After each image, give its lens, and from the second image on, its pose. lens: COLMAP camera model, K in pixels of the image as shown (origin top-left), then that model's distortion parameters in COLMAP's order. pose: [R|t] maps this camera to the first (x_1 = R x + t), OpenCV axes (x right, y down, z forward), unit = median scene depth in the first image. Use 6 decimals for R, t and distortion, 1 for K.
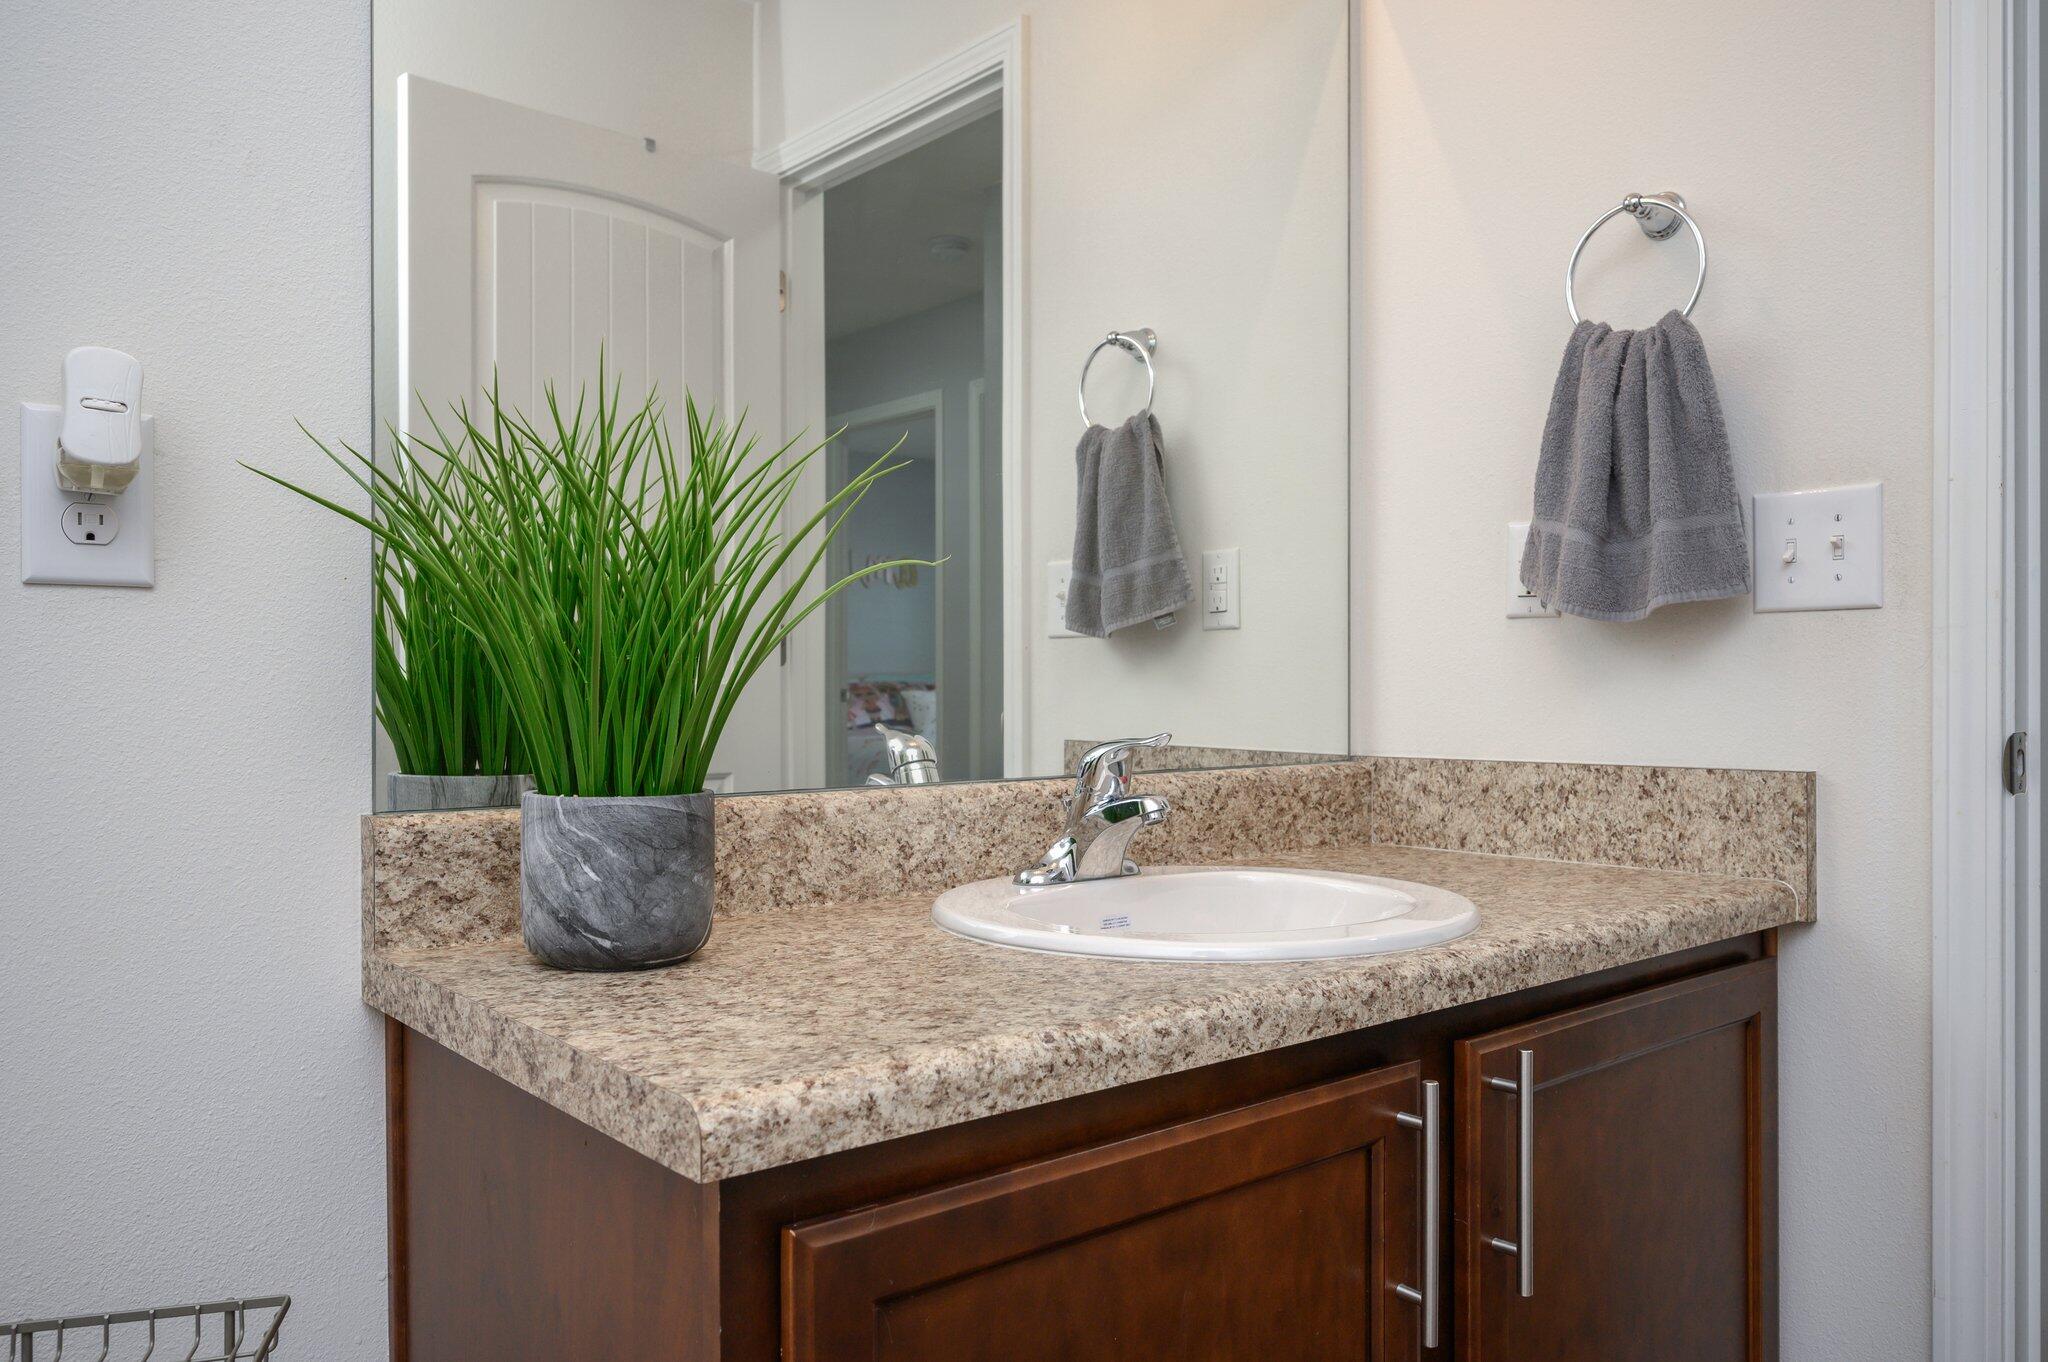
lens RADIAL K [[1441.9, 0, 1025.3], [0, 1441.9, 681.0], [0, 0, 1]] dist [-0.012258, -0.003477]
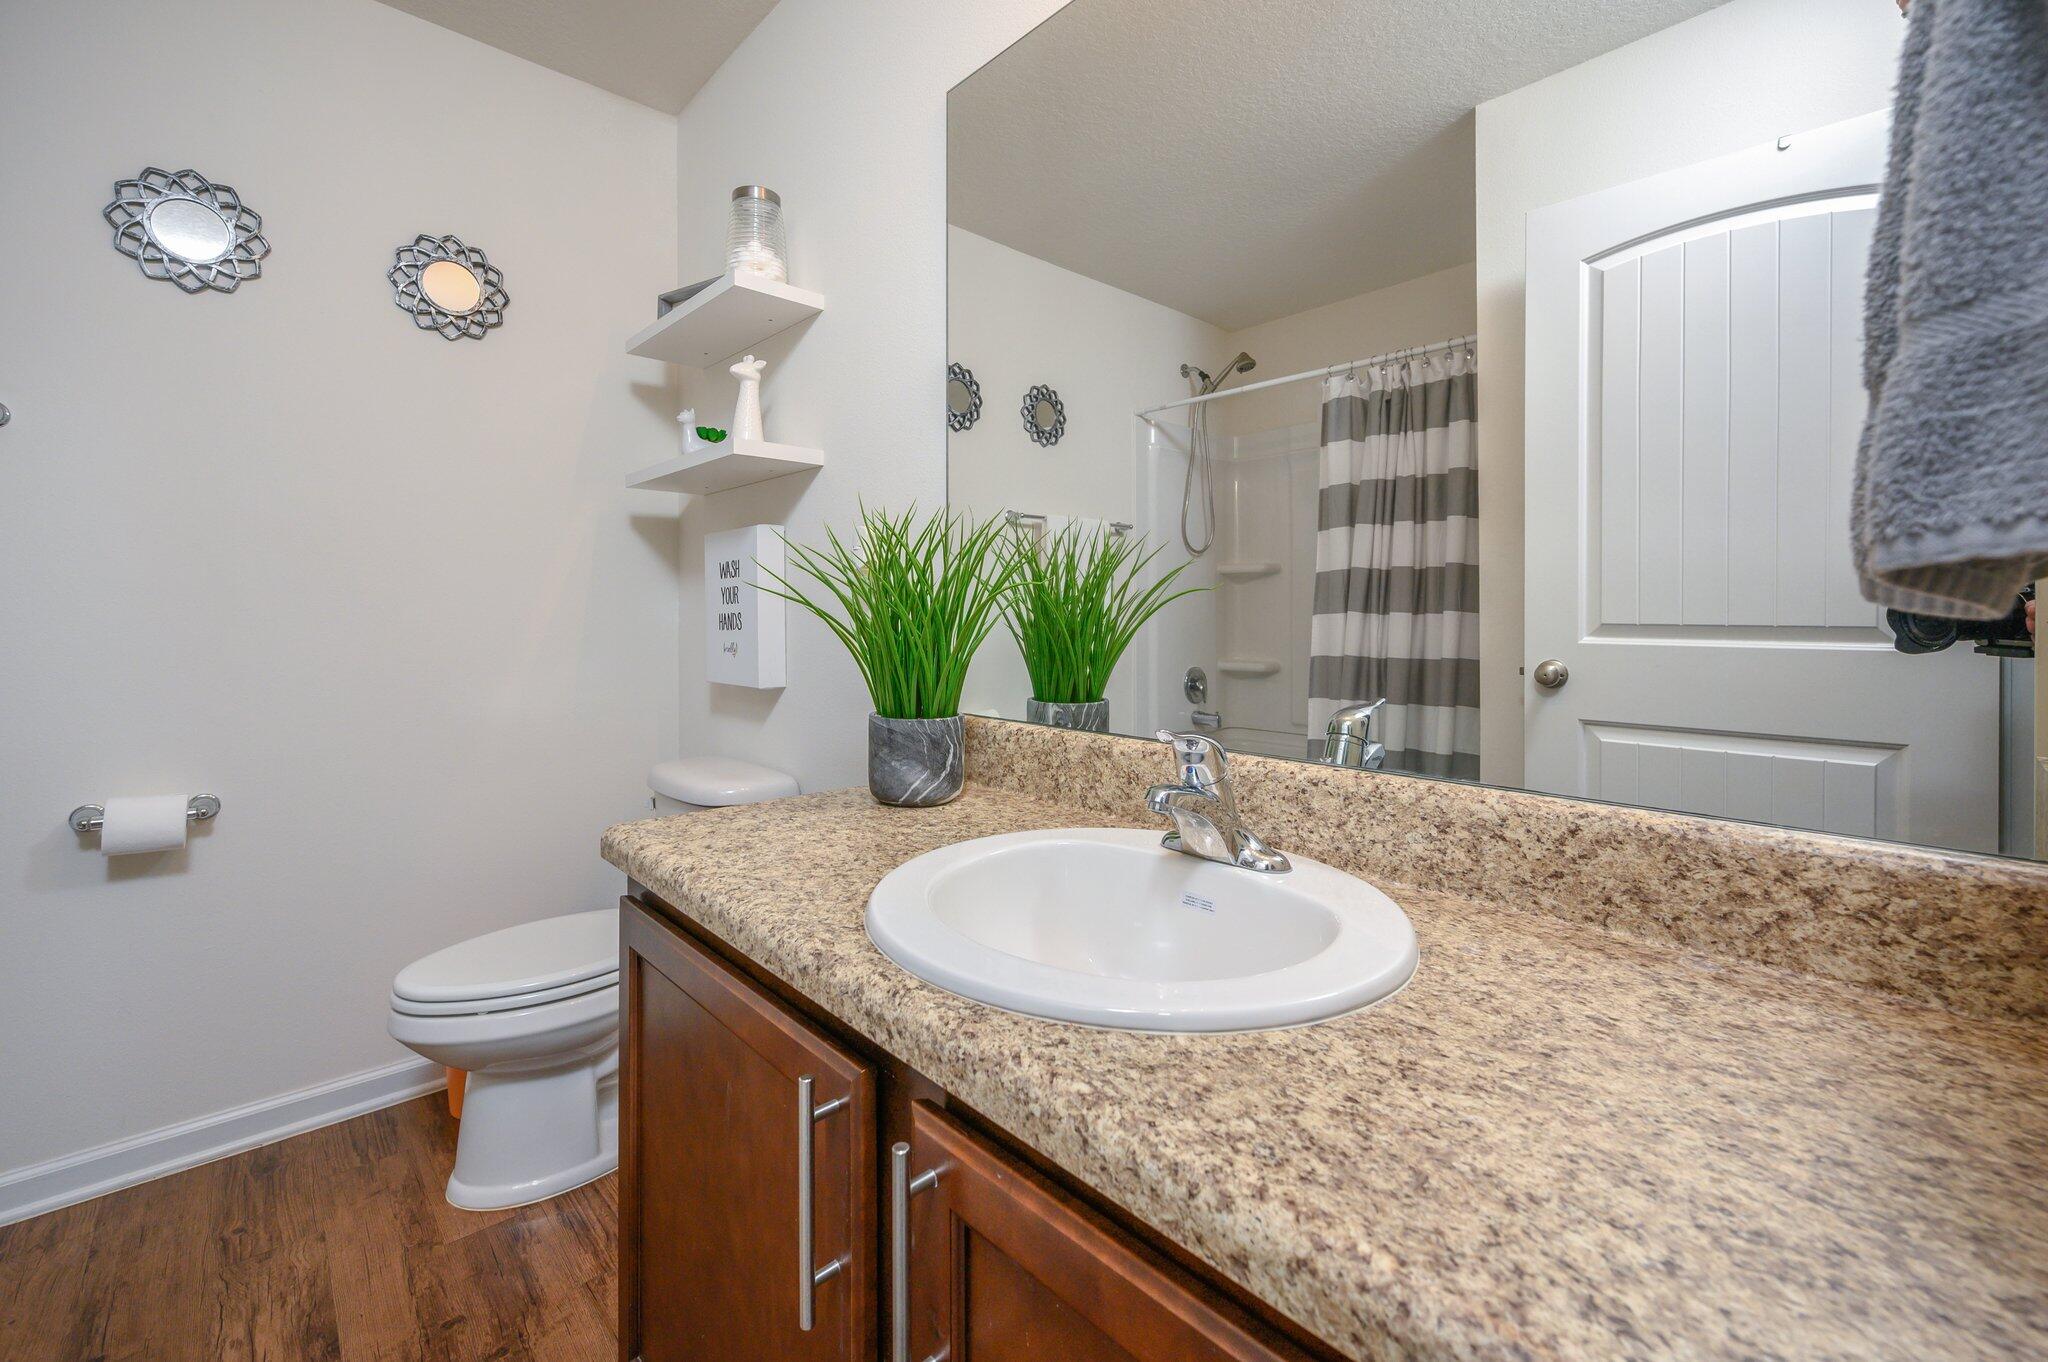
lens RADIAL K [[842.4, 0, 1005.8], [0, 842.4, 631.9], [0, 0, 1]] dist [-0.000002, 0.000307]
pose [[0.067680, 0.021212, -0.997482, 0.859699], [-0.002431, 0.999775, 0.021096, -0.056538], [0.997704, 0.000997, 0.067717, 1.057595]]
